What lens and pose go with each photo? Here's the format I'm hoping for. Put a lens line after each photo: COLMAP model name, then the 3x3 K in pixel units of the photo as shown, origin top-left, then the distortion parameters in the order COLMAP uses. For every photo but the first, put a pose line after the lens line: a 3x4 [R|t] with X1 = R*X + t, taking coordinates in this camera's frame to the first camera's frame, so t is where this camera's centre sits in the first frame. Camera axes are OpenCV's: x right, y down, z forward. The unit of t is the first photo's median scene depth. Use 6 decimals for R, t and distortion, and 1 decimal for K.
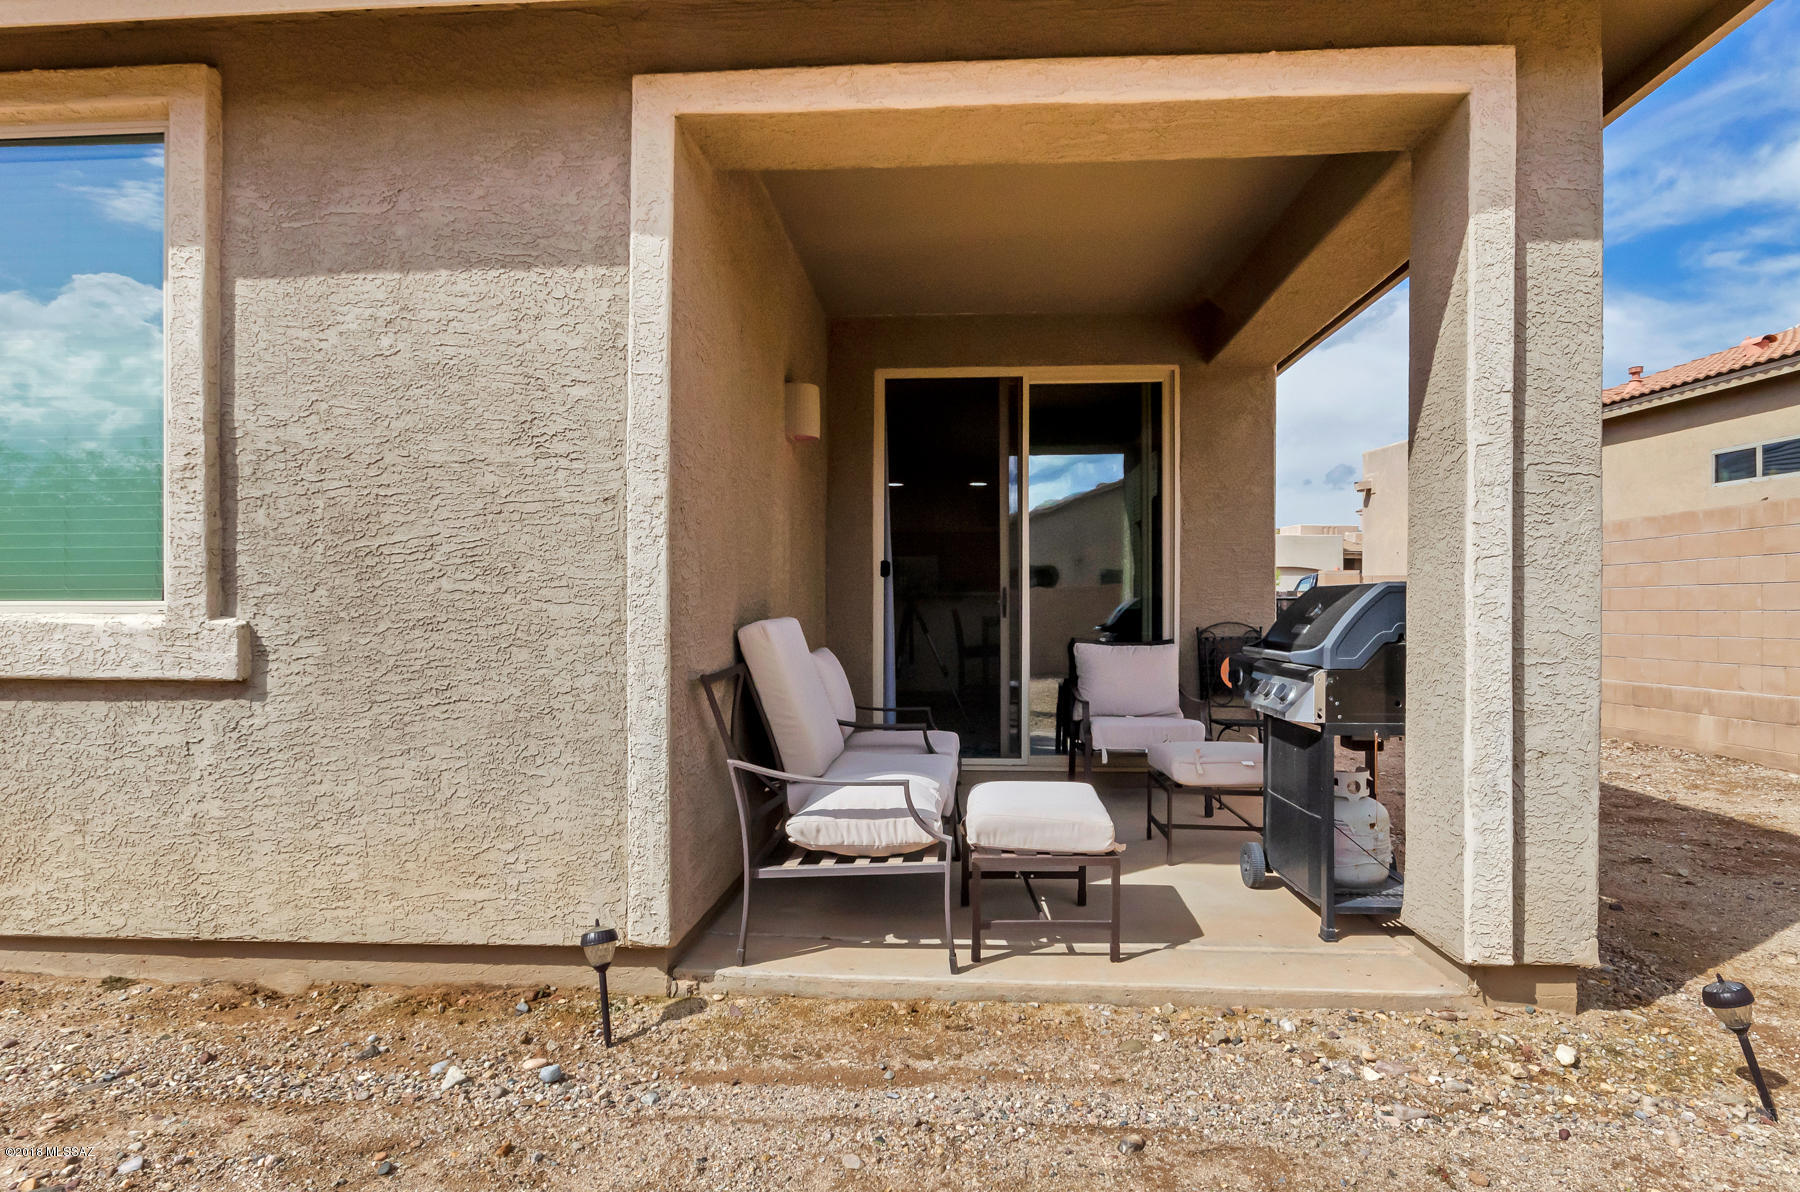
lens RADIAL K [[992.8, 0, 904.0], [0, 992.8, 606.5], [0, 0, 1]] dist [-0.005418, 0.003407]
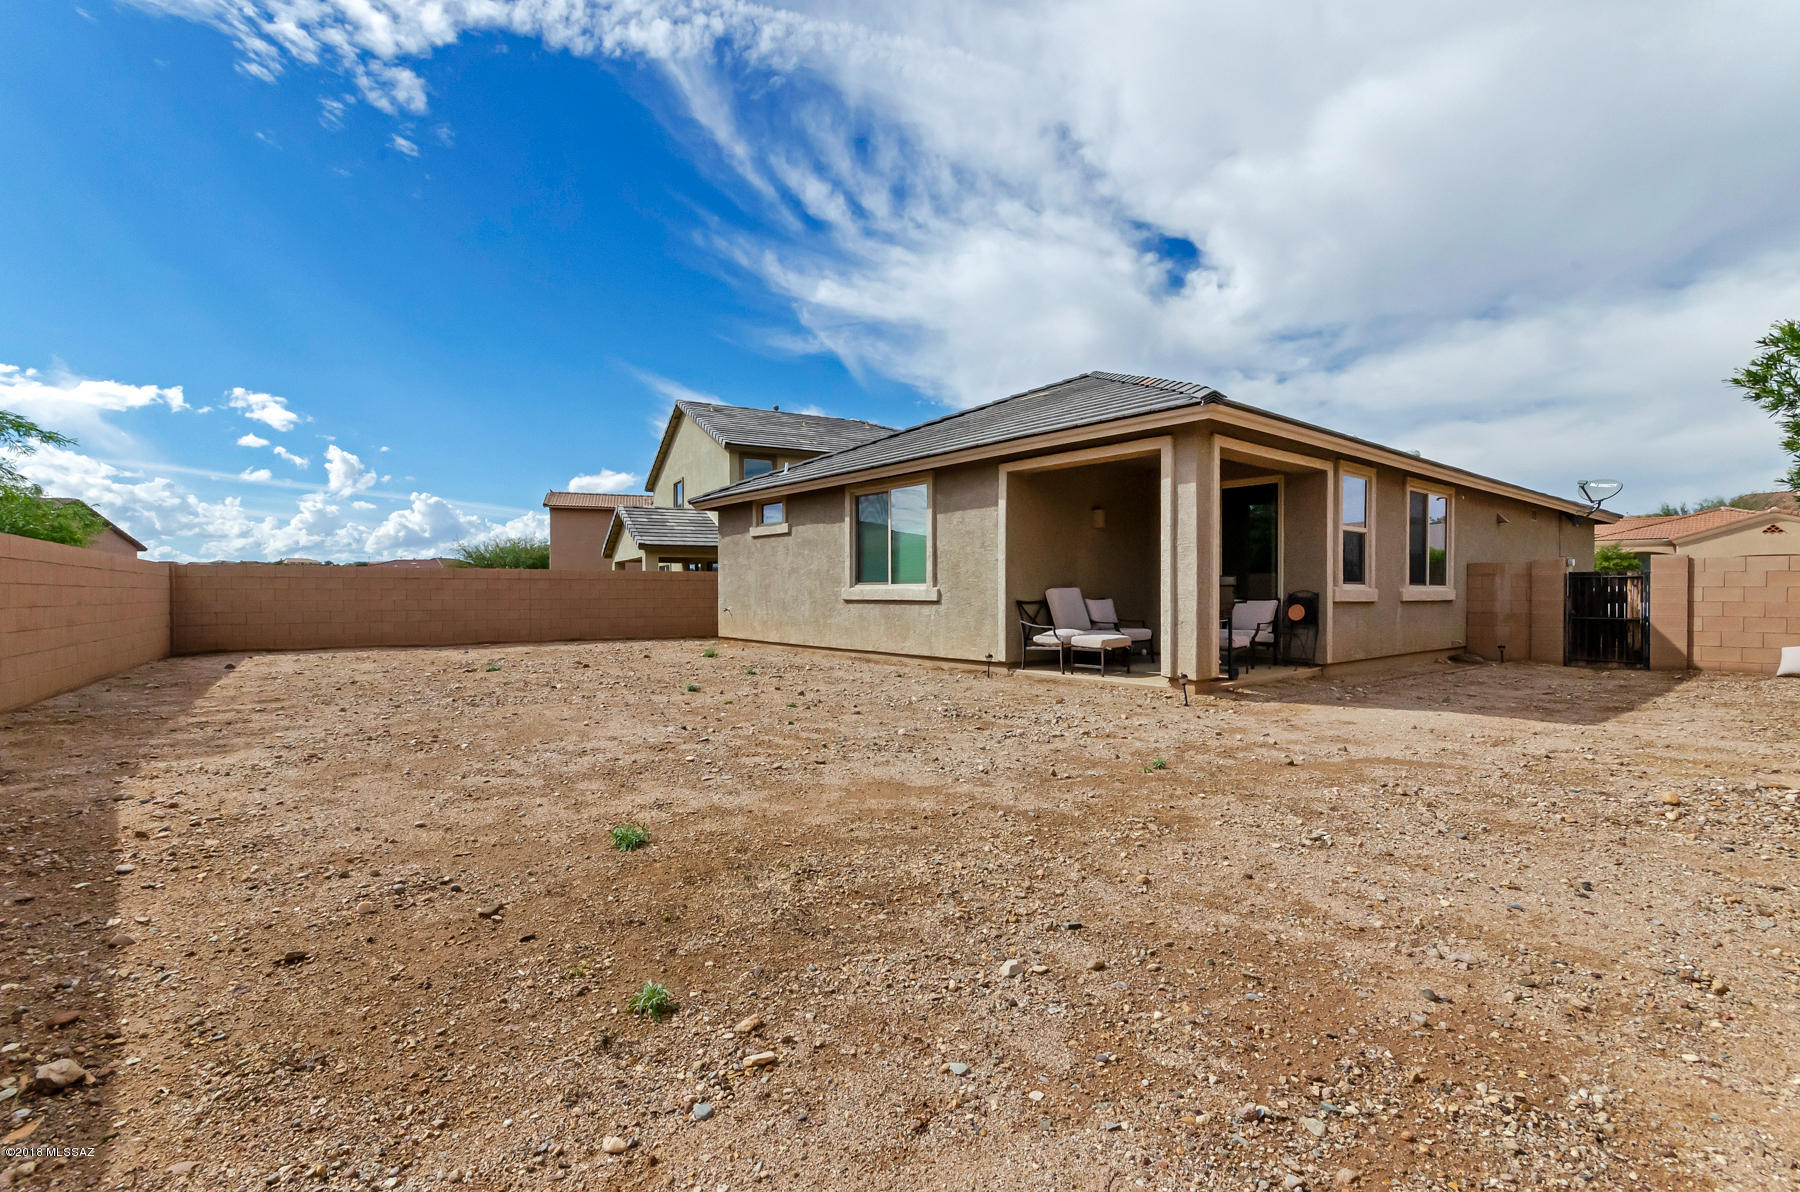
lens RADIAL K [[793.3, 0, 899.7], [0, 793.3, 593.7], [0, 0, 1]] dist [0.008002, -0.001706]
pose [[0.666337, 0.004789, -0.745636, 2.000215], [-0.002122, 0.999988, 0.004526, 0.024609], [0.745648, -0.001434, 0.666338, -1.625225]]
